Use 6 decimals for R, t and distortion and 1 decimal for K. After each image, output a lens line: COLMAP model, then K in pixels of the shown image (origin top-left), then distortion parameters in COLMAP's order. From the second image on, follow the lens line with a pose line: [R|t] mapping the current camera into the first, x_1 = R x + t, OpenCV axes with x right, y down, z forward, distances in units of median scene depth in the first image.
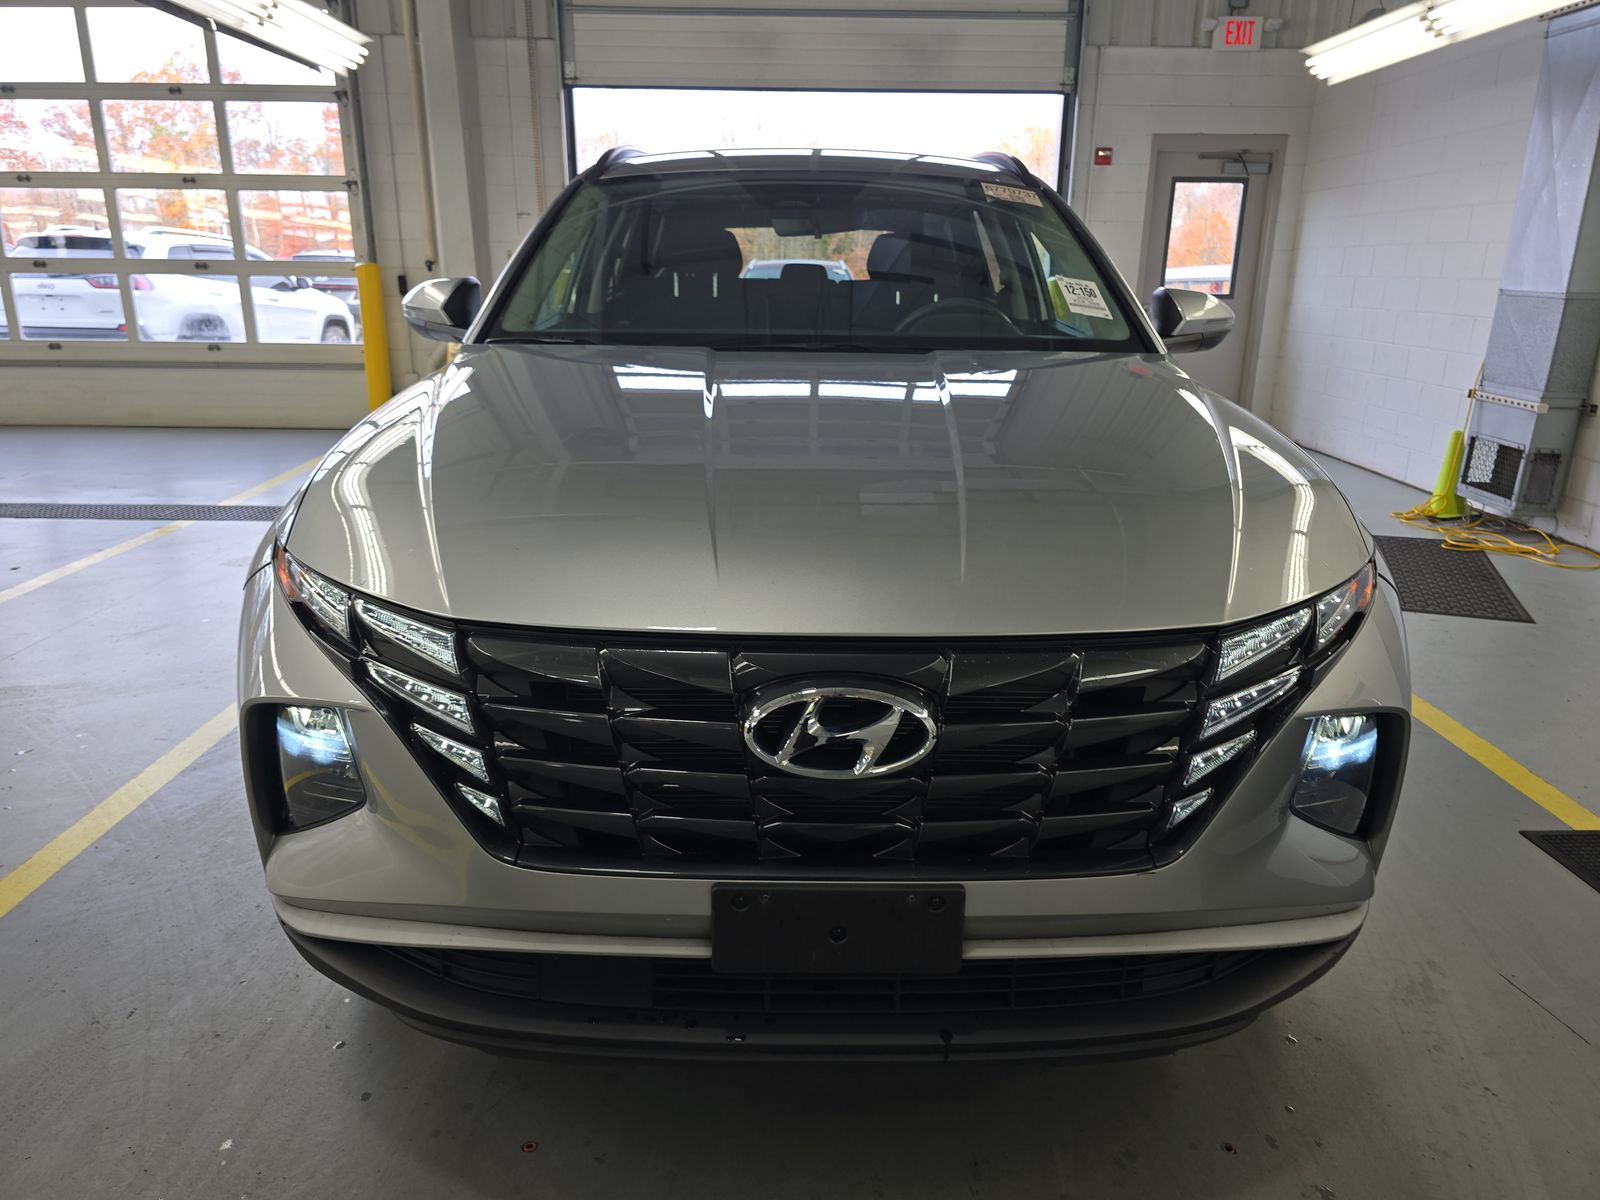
lens RADIAL K [[1078.2, 0, 800.0], [0, 1078.2, 600.0], [0, 0, 1]] dist [0.064069, -0.060856]
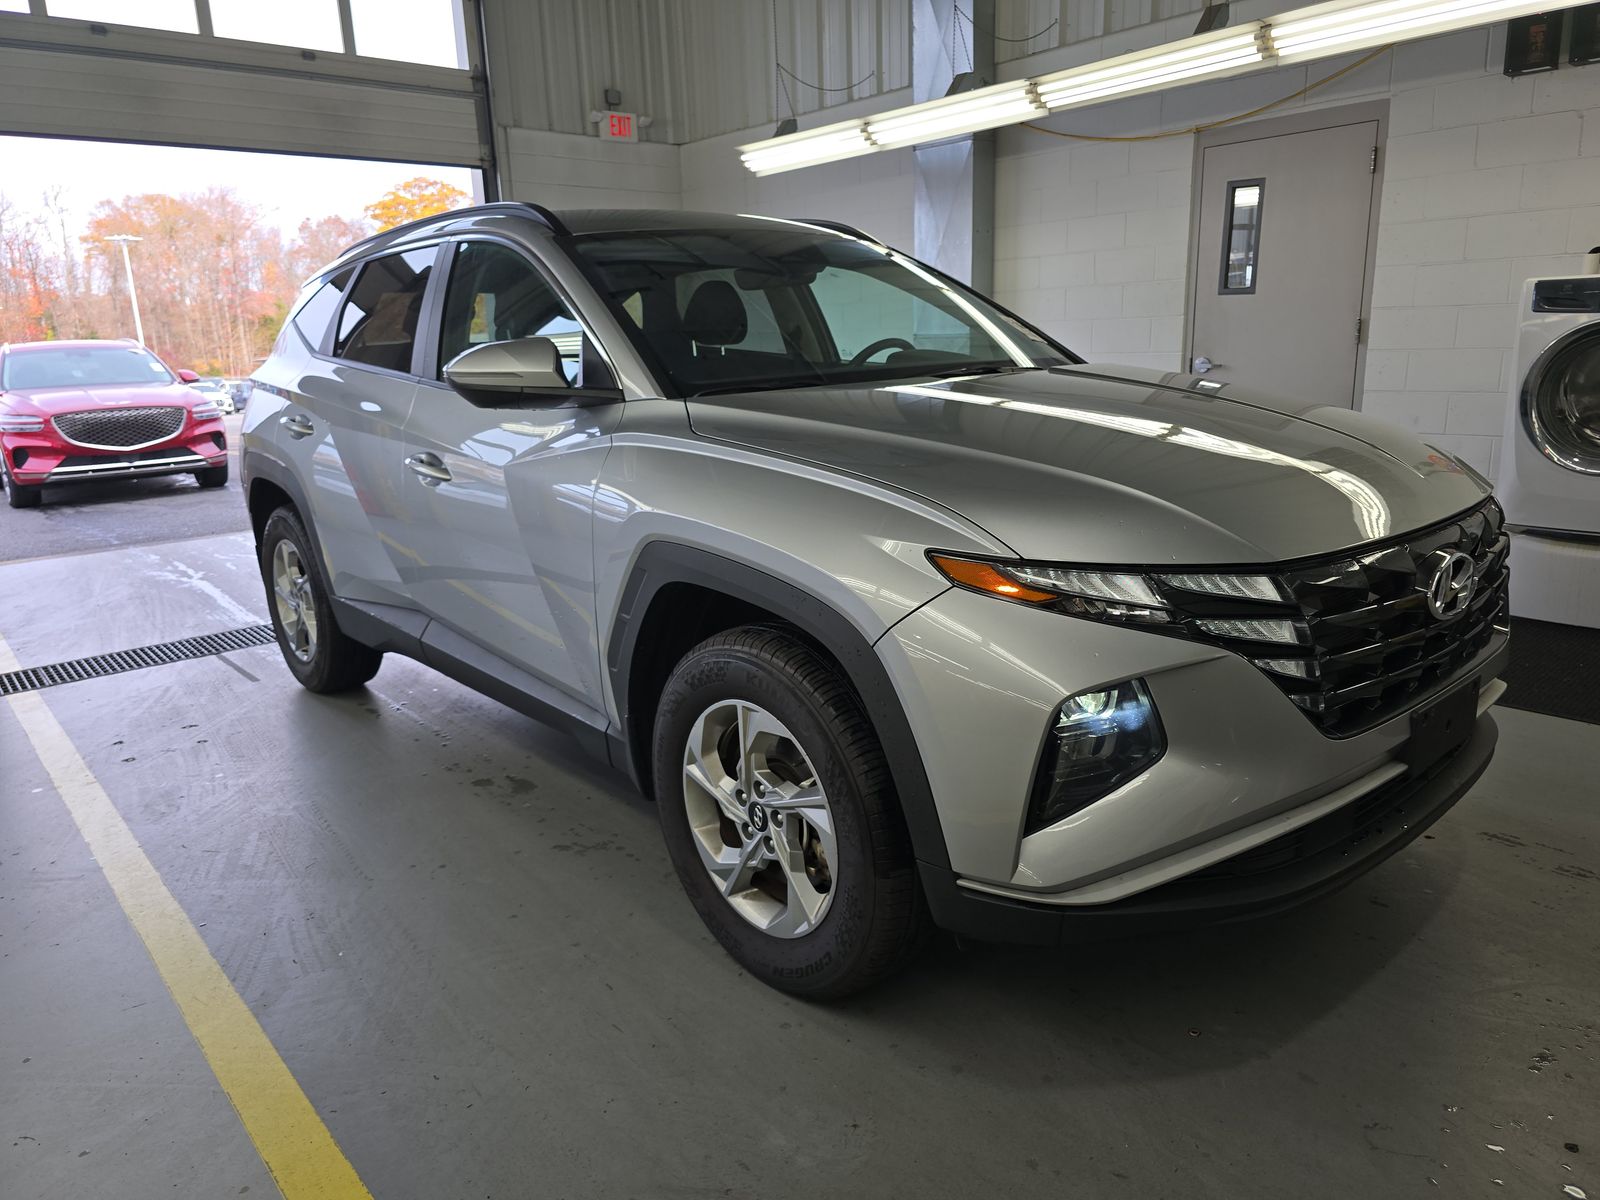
lens RADIAL K [[1078.2, 0, 800.0], [0, 1078.2, 600.0], [0, 0, 1]] dist [0.064069, -0.060856]
pose [[0.753092, -0.197937, 0.627433, -0.270168], [0.236114, 0.971452, 0.023063, -0.017902], [-0.614086, 0.130777, 0.778329, 0.061453]]
